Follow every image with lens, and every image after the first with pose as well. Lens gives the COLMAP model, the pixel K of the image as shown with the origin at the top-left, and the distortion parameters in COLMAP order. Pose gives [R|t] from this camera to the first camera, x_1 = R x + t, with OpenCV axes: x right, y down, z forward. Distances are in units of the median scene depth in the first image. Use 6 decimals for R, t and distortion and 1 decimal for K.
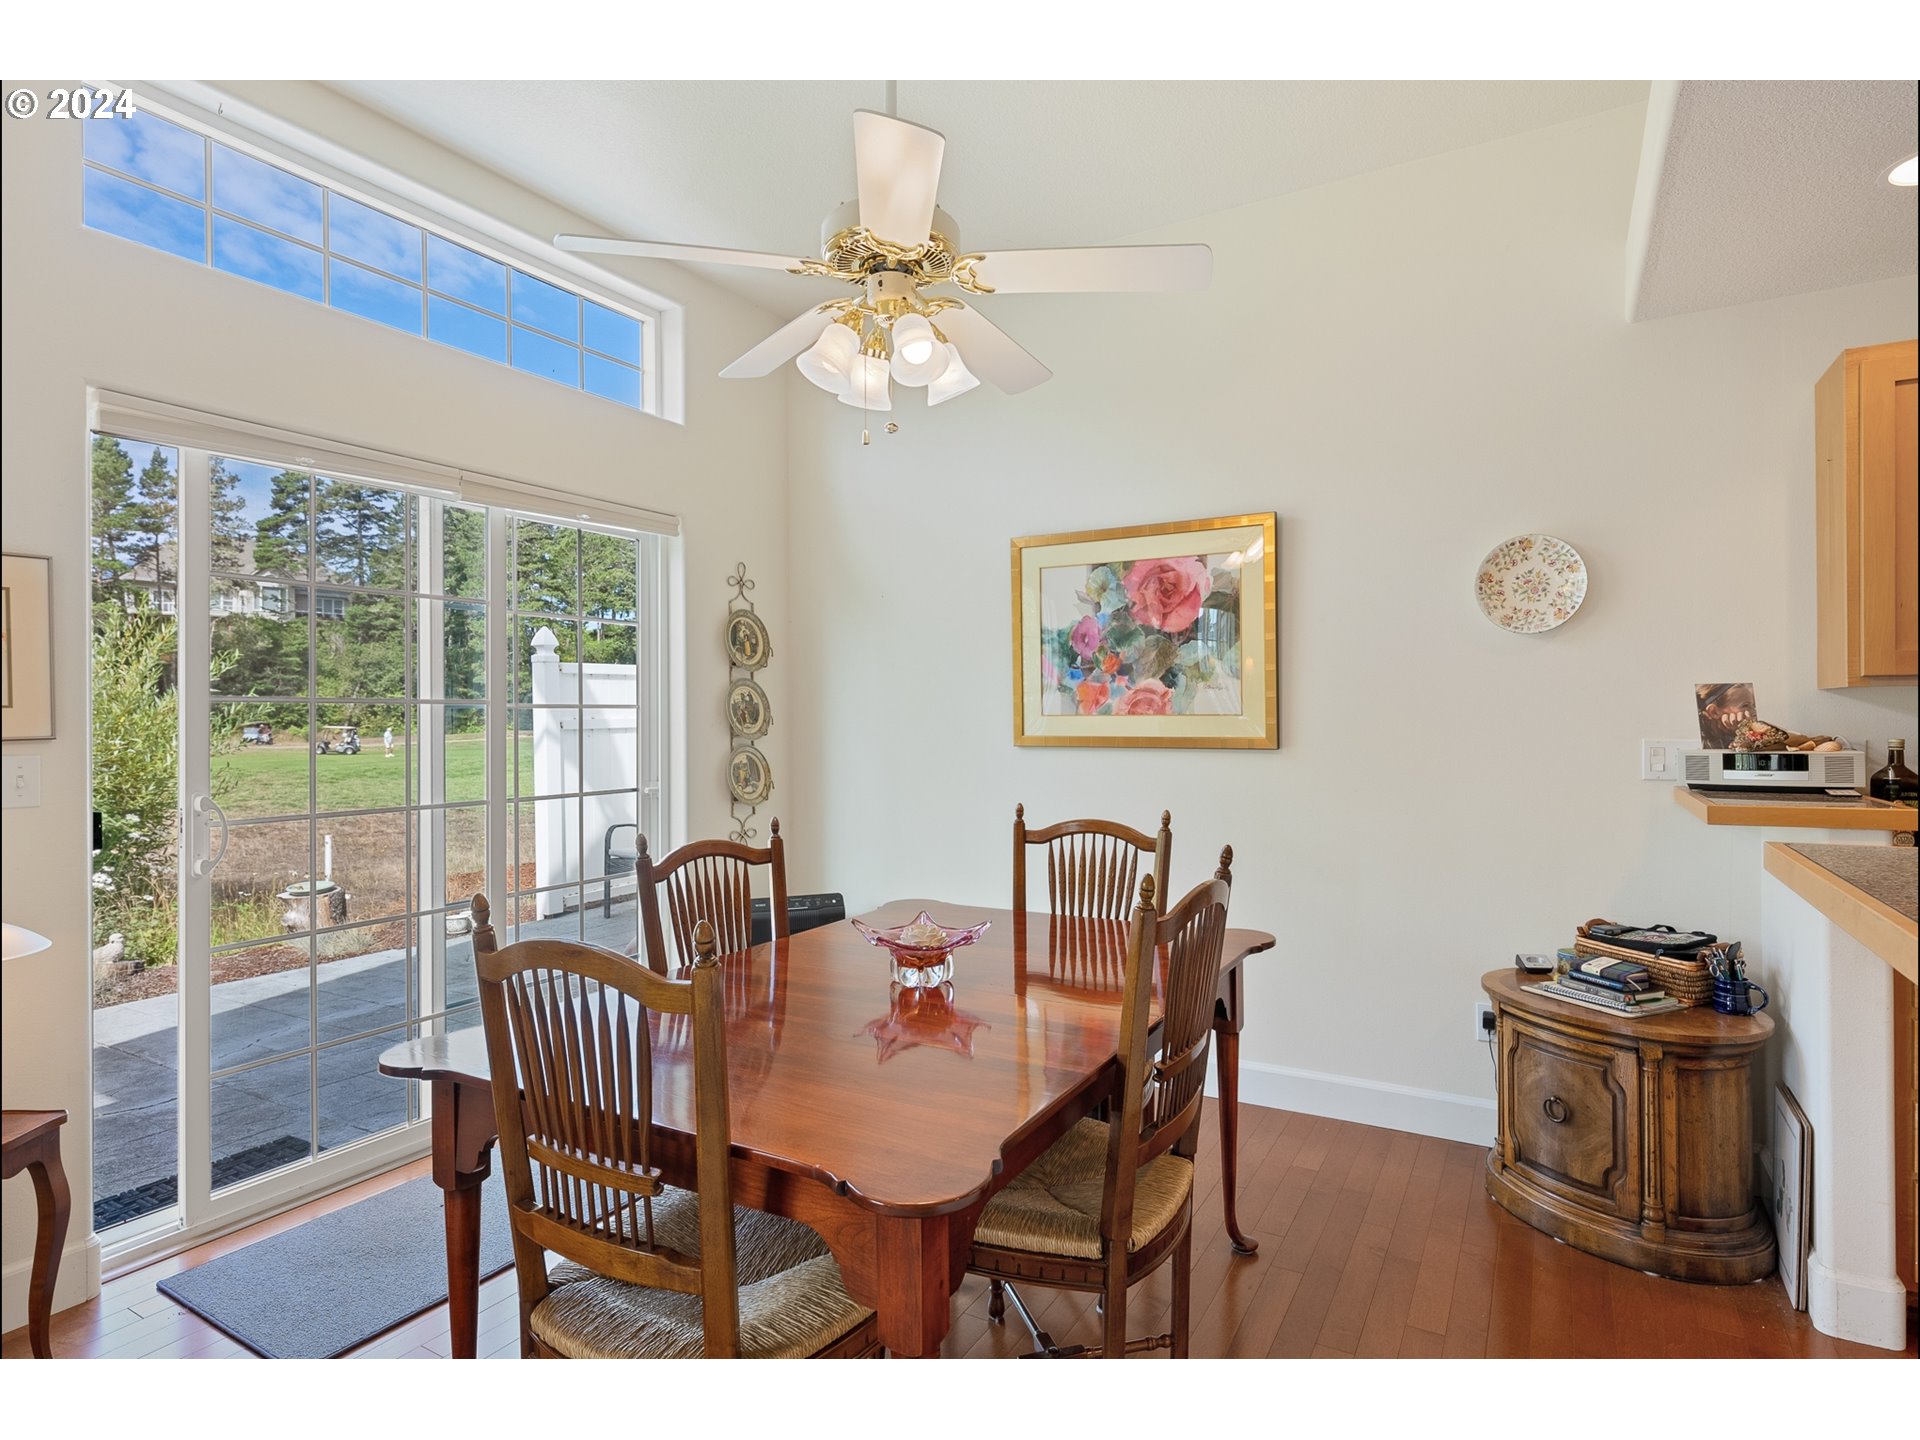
lens RADIAL K [[1004.5, 0, 962.8], [0, 1004.5, 715.0], [0, 0, 1]] dist [-0.003425, -0.000397]
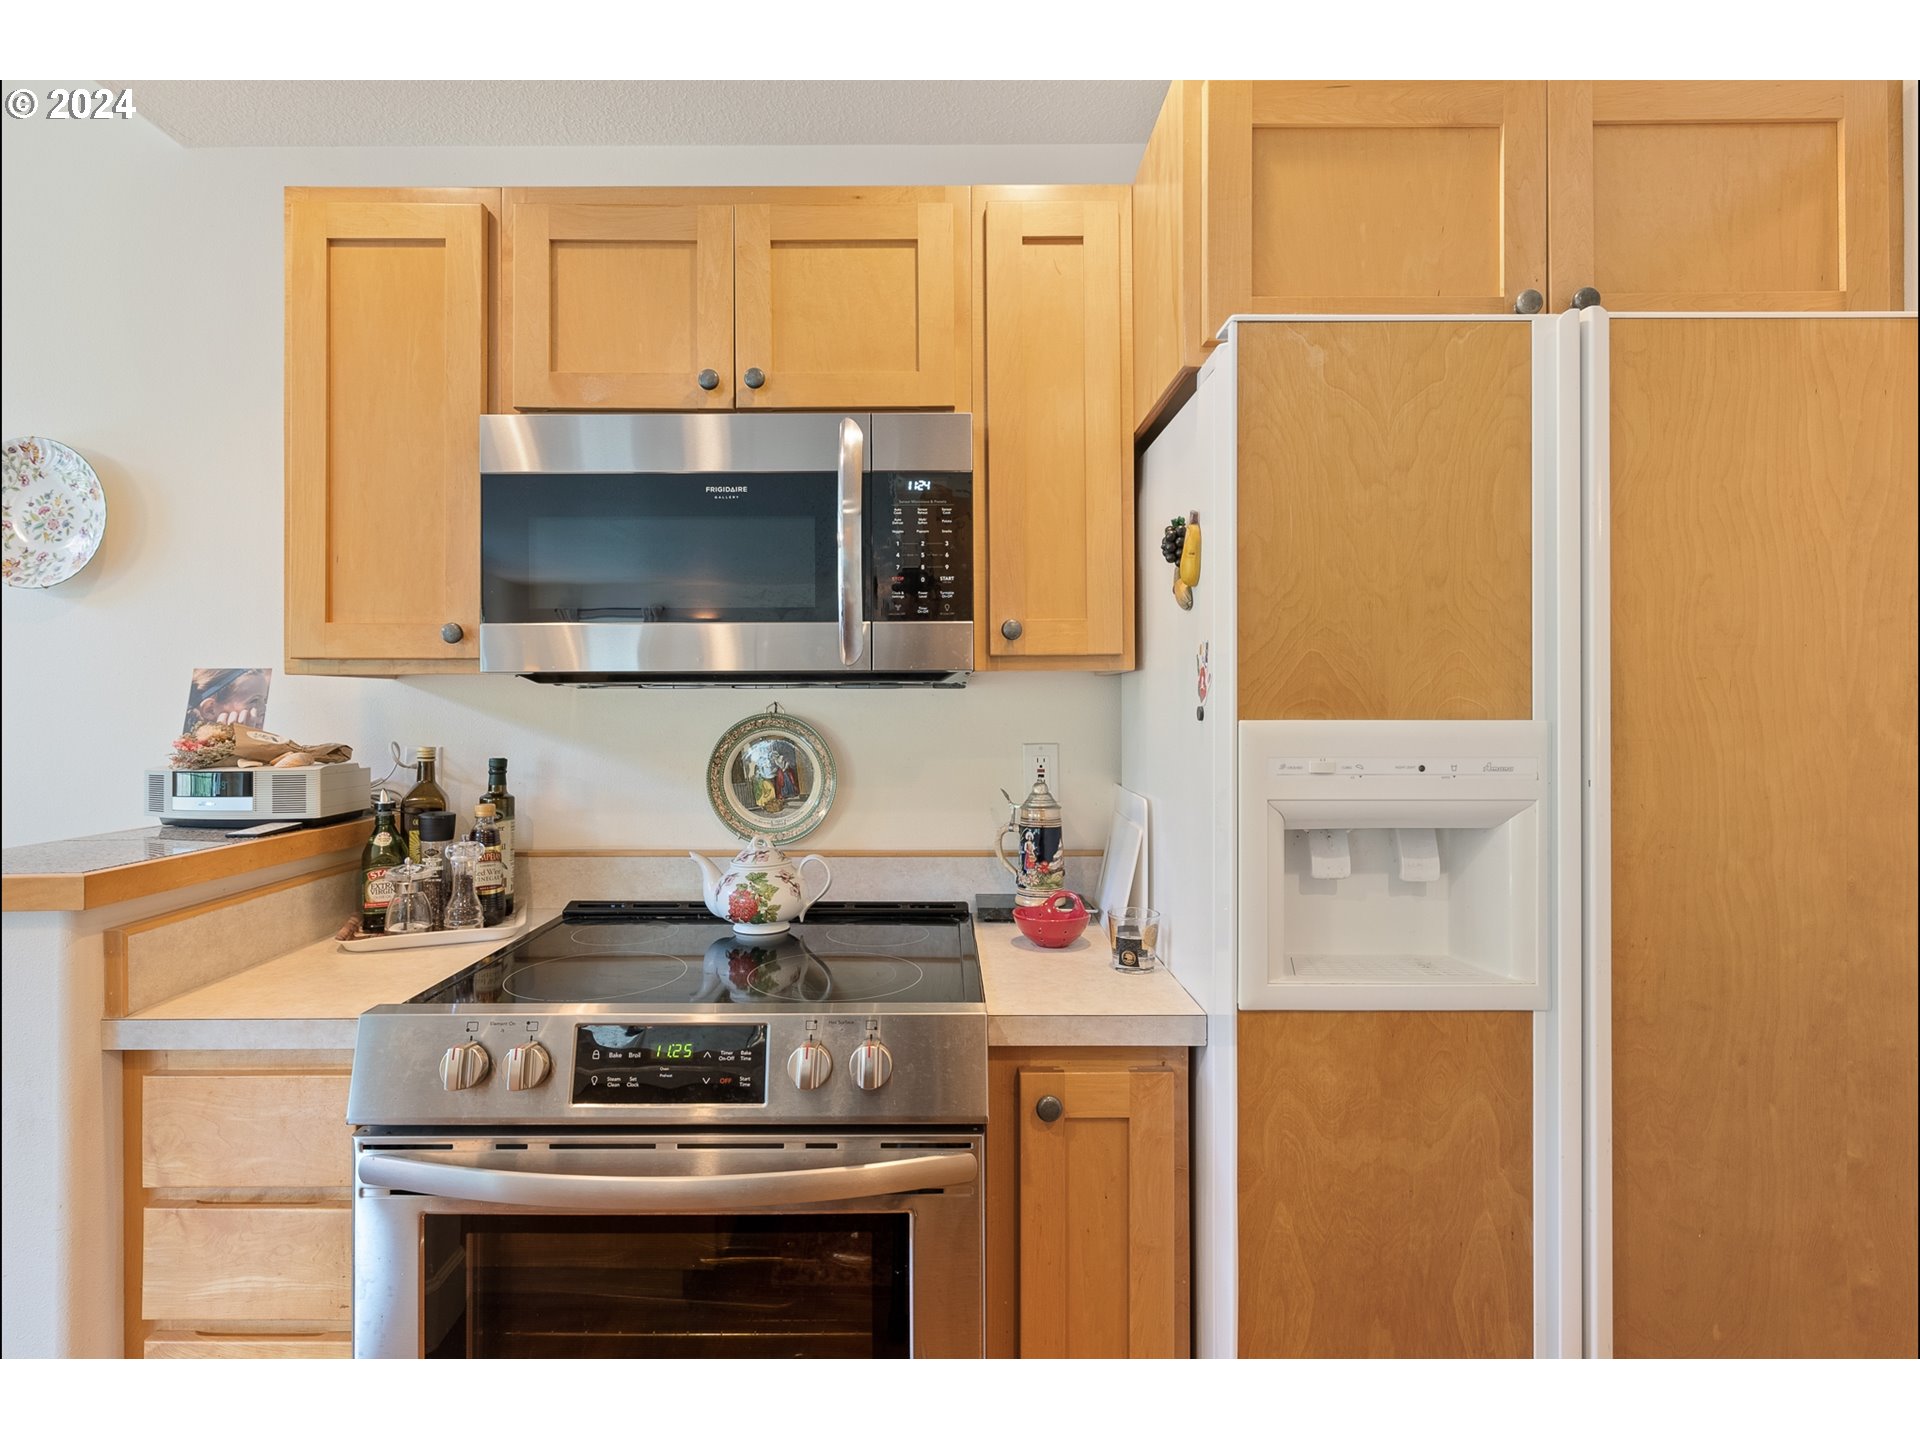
lens RADIAL K [[886.4, 0, 960.0], [0, 886.4, 720.0], [0, 0, 1]] dist [-0.000345, -0.000126]
pose [[0.861573, -0.002858, 0.507625, 0.787970], [-0.004049, 0.999914, 0.012502, -0.004967], [-0.507617, -0.012827, 0.861488, 0.191545]]
